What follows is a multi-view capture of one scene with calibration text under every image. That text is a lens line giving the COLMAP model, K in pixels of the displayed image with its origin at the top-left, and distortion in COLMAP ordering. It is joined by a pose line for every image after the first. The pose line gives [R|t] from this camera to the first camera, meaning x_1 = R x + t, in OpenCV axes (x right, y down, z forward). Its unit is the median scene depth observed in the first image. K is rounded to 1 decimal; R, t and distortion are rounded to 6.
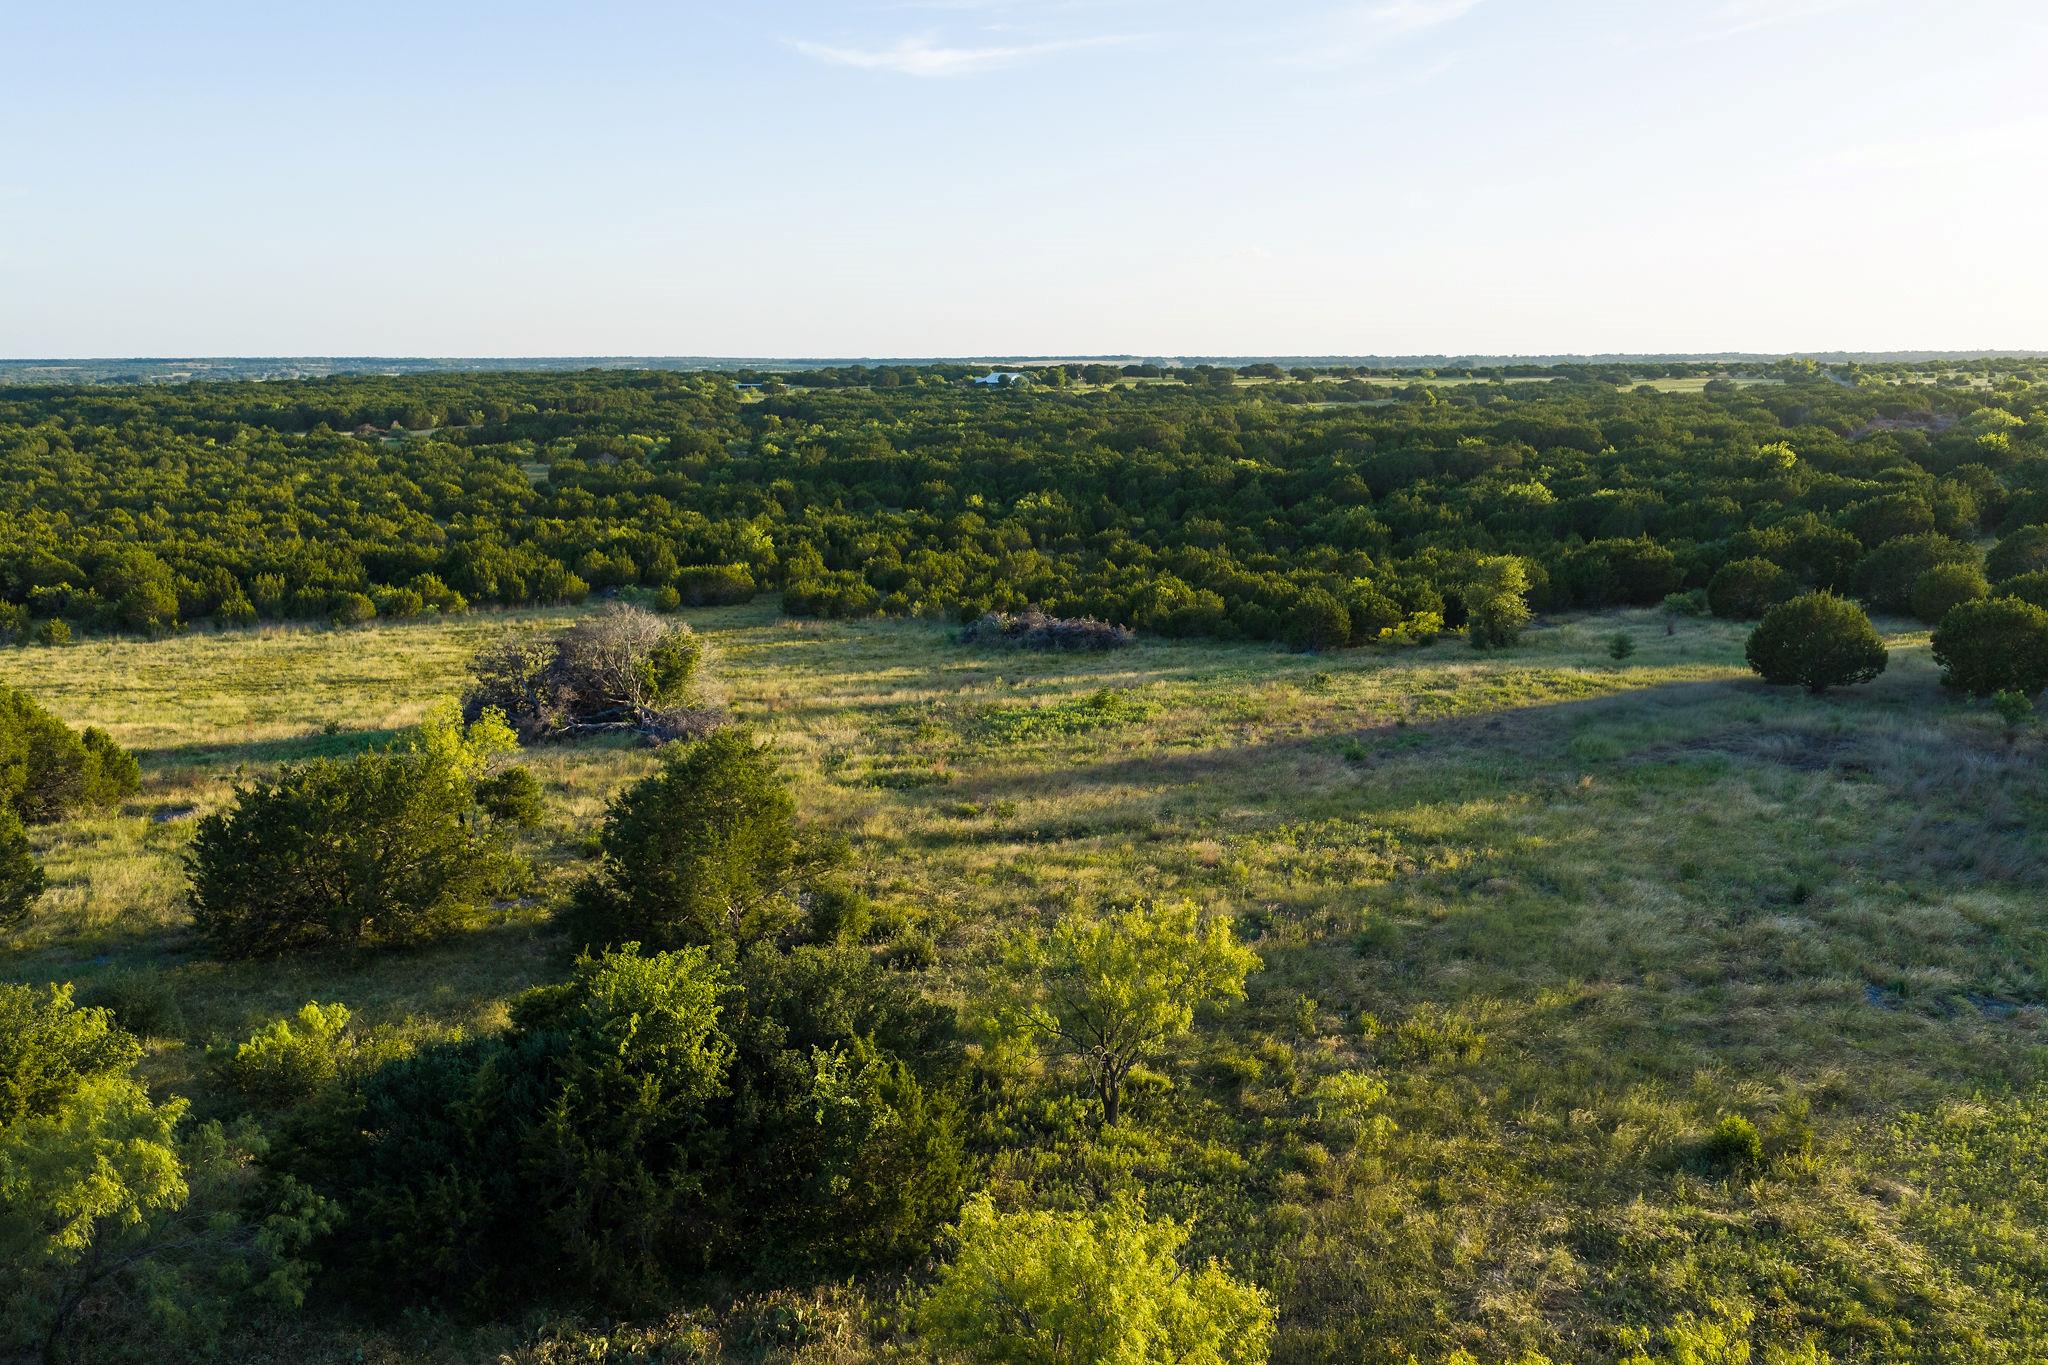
lens RADIAL K [[1775.2, 0, 1020.3], [0, 1775.2, 683.9], [0, 0, 1]] dist [-0.008679, -0.010890]
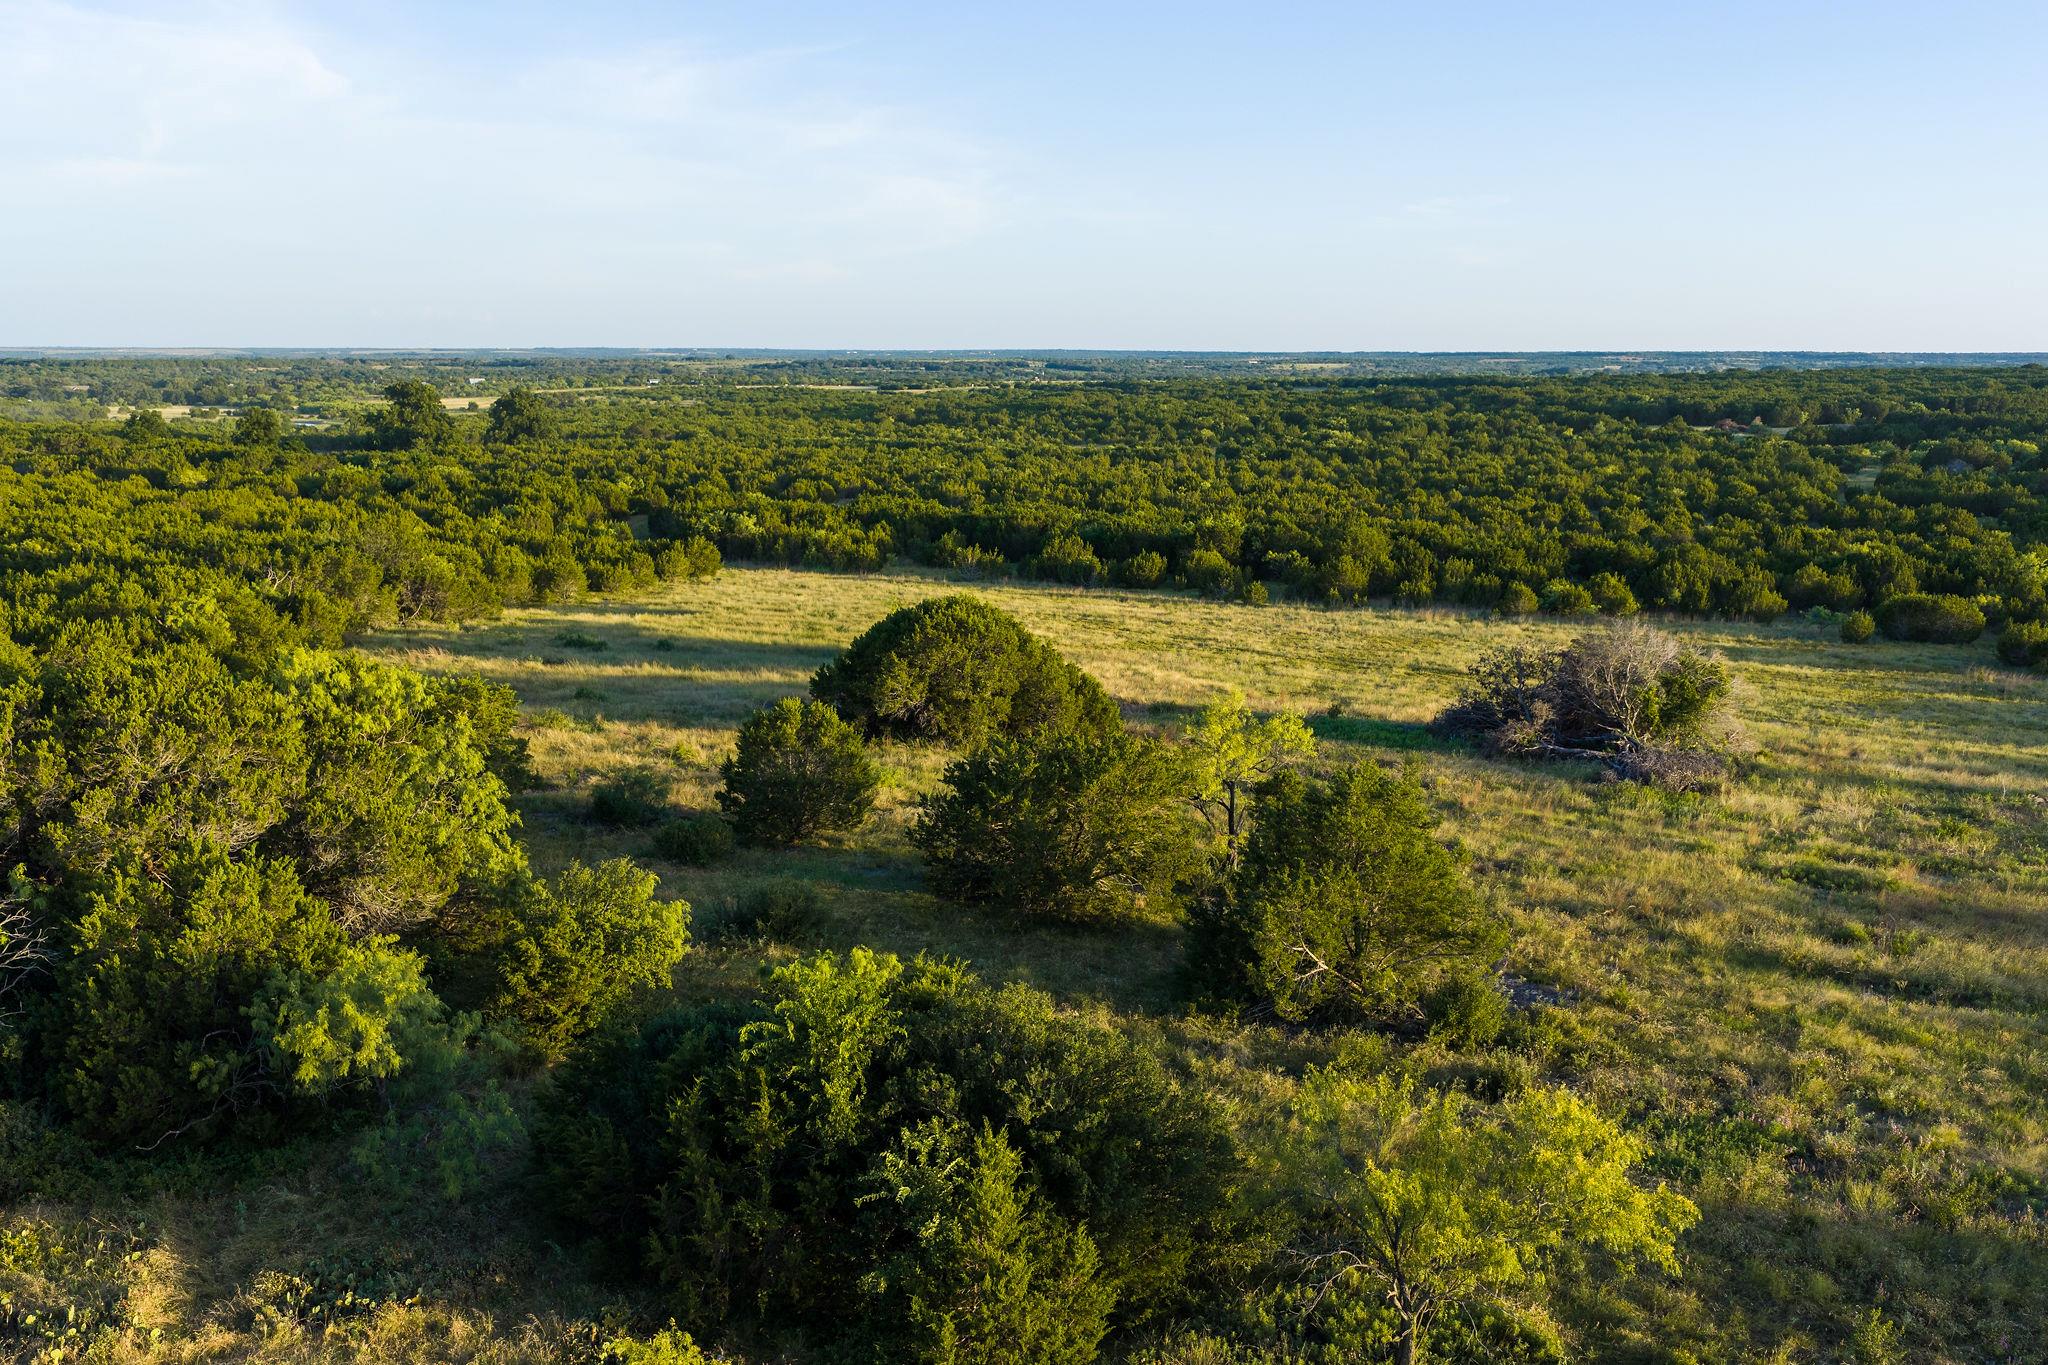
lens RADIAL K [[1775.2, 0, 1022.3], [0, 1775.2, 680.7], [0, 0, 1]] dist [-0.008679, -0.010890]
pose [[0.680502, 0.132981, -0.720578, 0.136750], [-0.133831, 0.989409, 0.056205, -0.015849], [0.720421, 0.058188, 0.691092, 0.119709]]
